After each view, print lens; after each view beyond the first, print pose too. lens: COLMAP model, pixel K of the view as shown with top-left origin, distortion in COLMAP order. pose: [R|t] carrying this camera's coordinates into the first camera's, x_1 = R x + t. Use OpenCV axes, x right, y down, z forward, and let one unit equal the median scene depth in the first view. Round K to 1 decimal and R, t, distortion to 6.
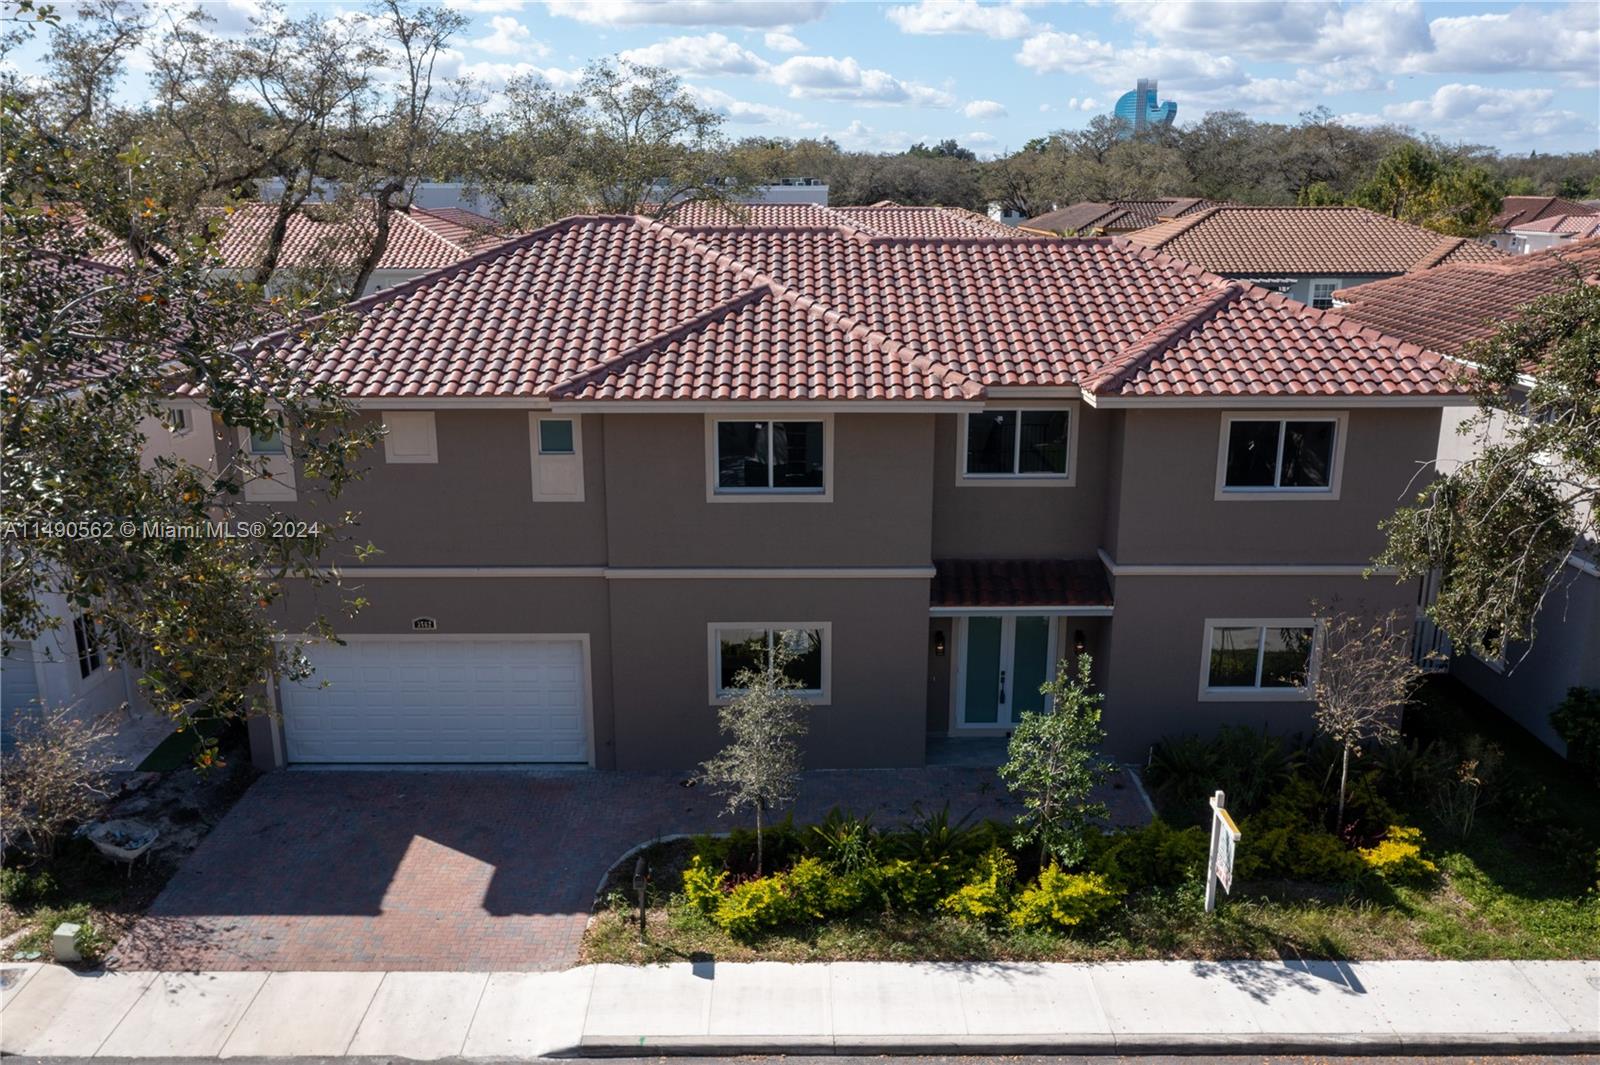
lens RADIAL K [[1274.1, 0, 800.0], [0, 1274.1, 532.5], [0, 0, 1]] dist [-0.002225, -0.001703]
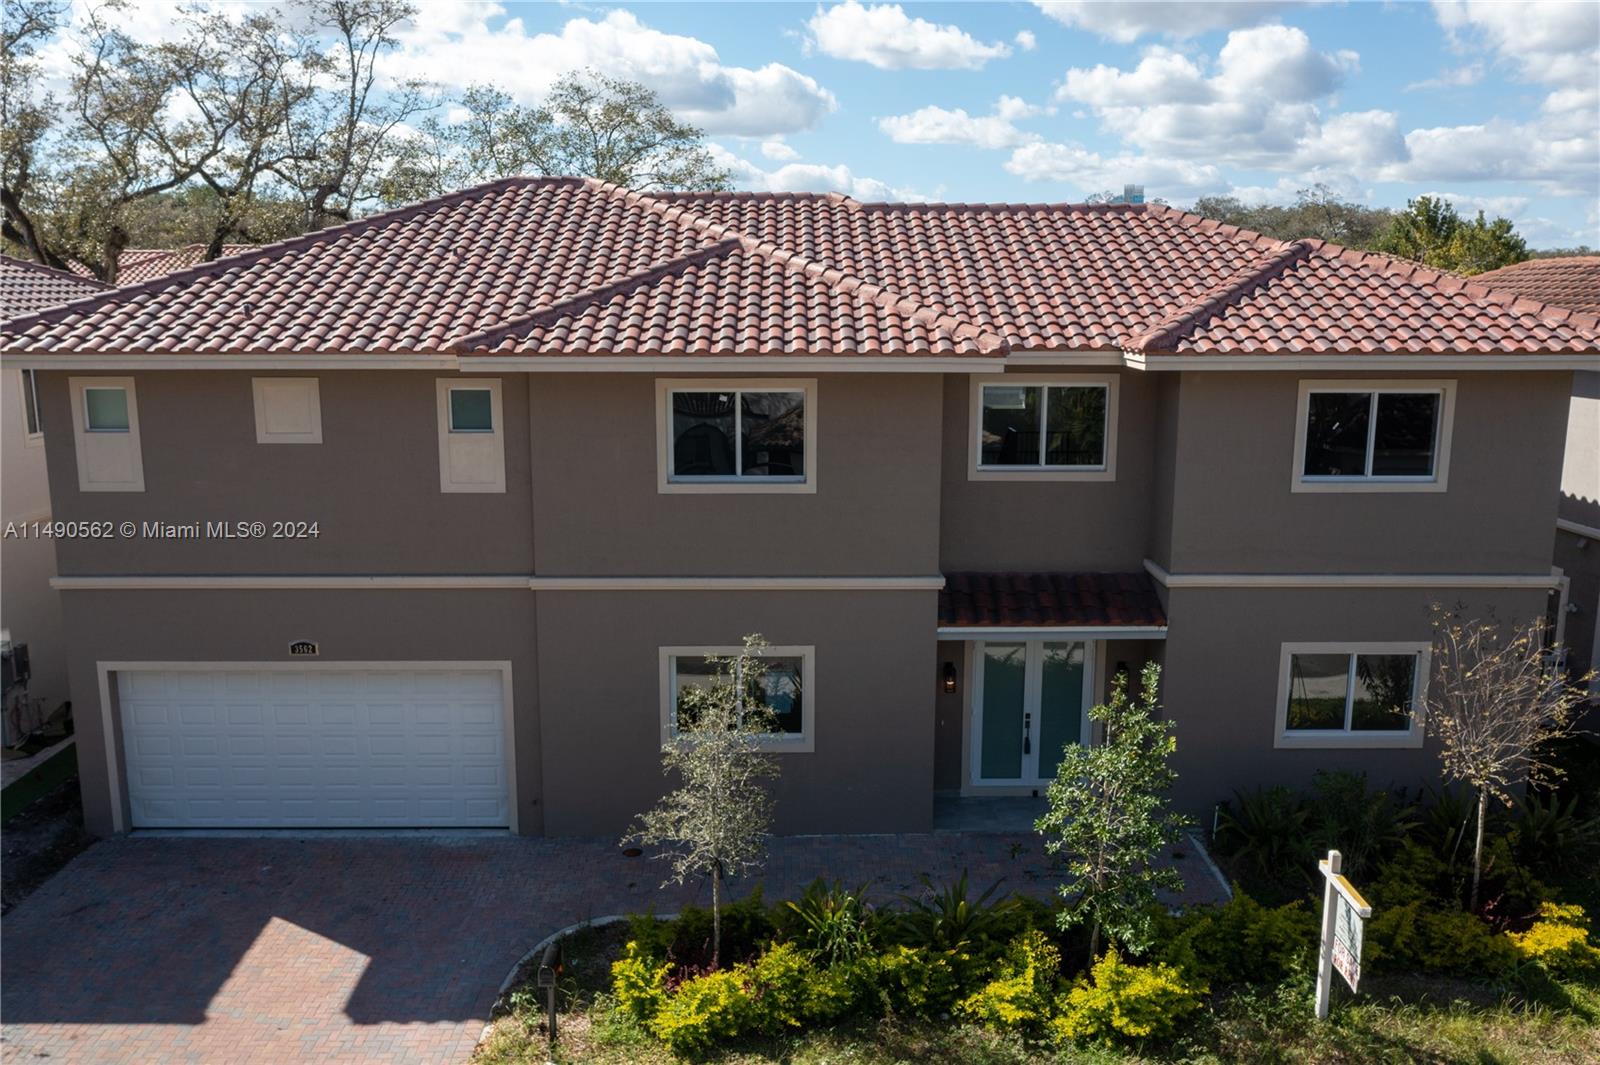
lens RADIAL K [[1274.1, 0, 800.0], [0, 1274.1, 532.5], [0, 0, 1]] dist [-0.002225, -0.001703]
pose [[0.999990, 0.000755, 0.004482, 0.012789], [-0.000407, 0.997015, -0.077210, 0.065324], [-0.004527, 0.077207, 0.997005, 0.213621]]
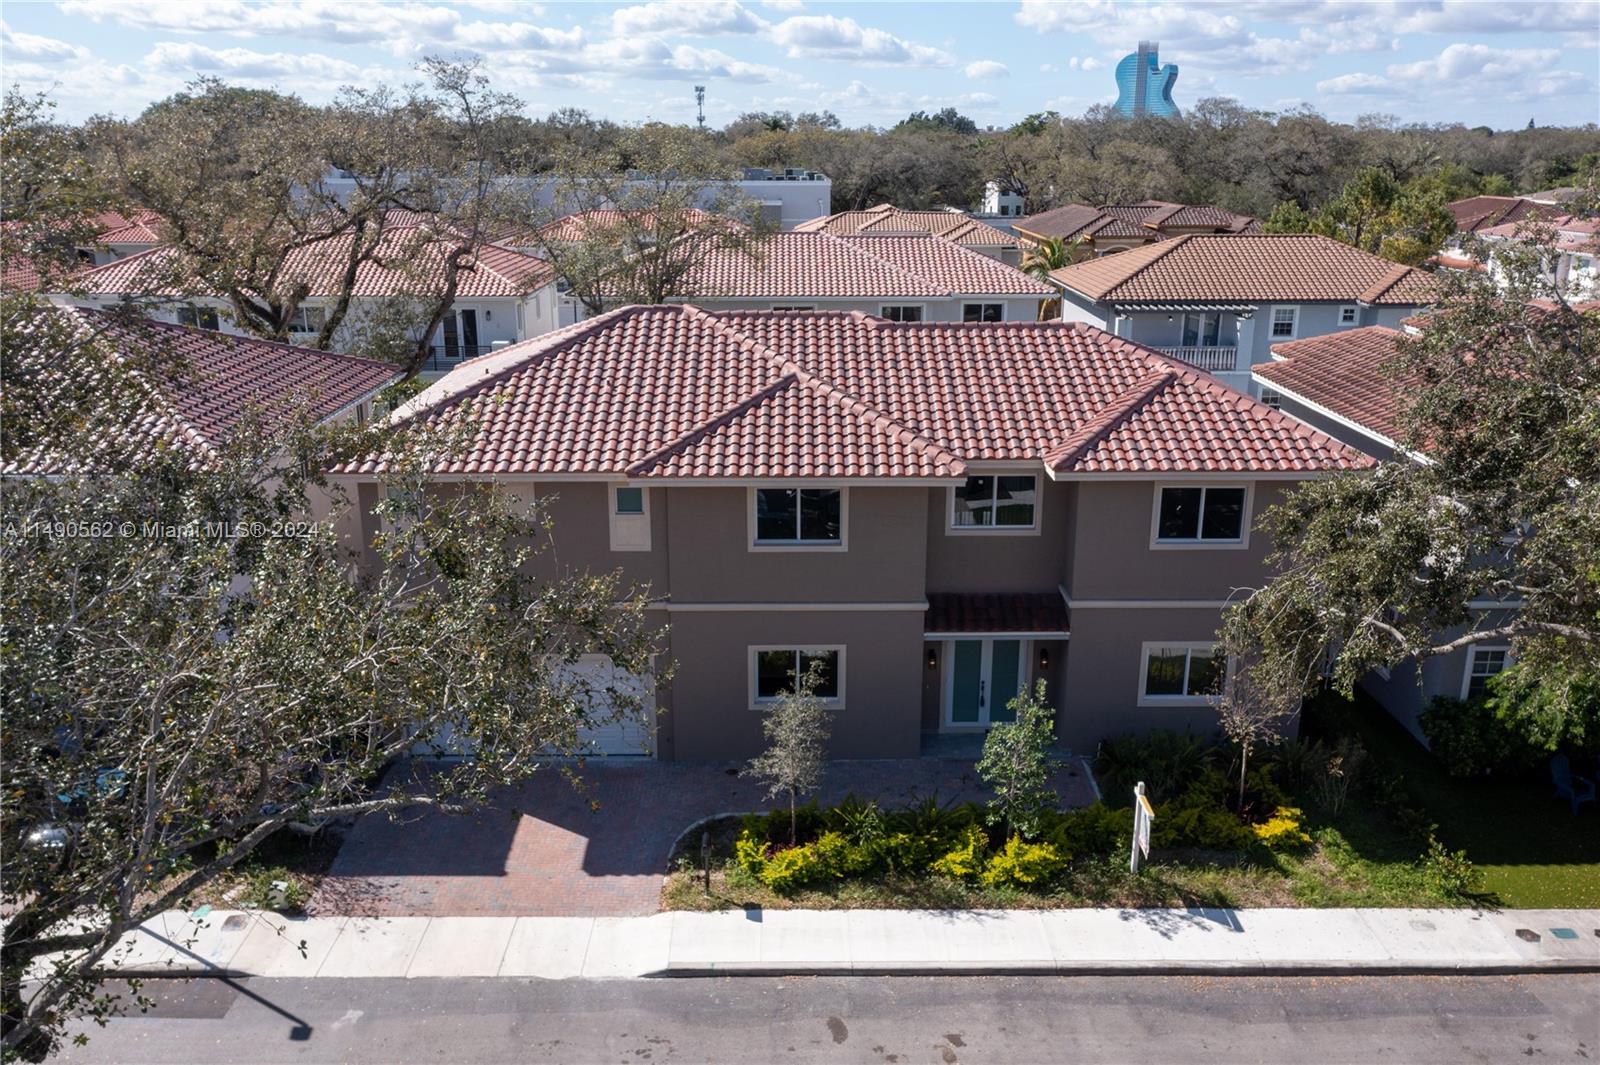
lens RADIAL K [[1274.1, 0, 800.0], [0, 1274.1, 532.5], [0, 0, 1]] dist [-0.002225, -0.001703]
pose [[1.000000, -0.000134, 0.000825, -0.023633], [0.000111, 0.999604, 0.028156, -0.081933], [-0.000828, -0.028156, 0.999603, -0.276667]]
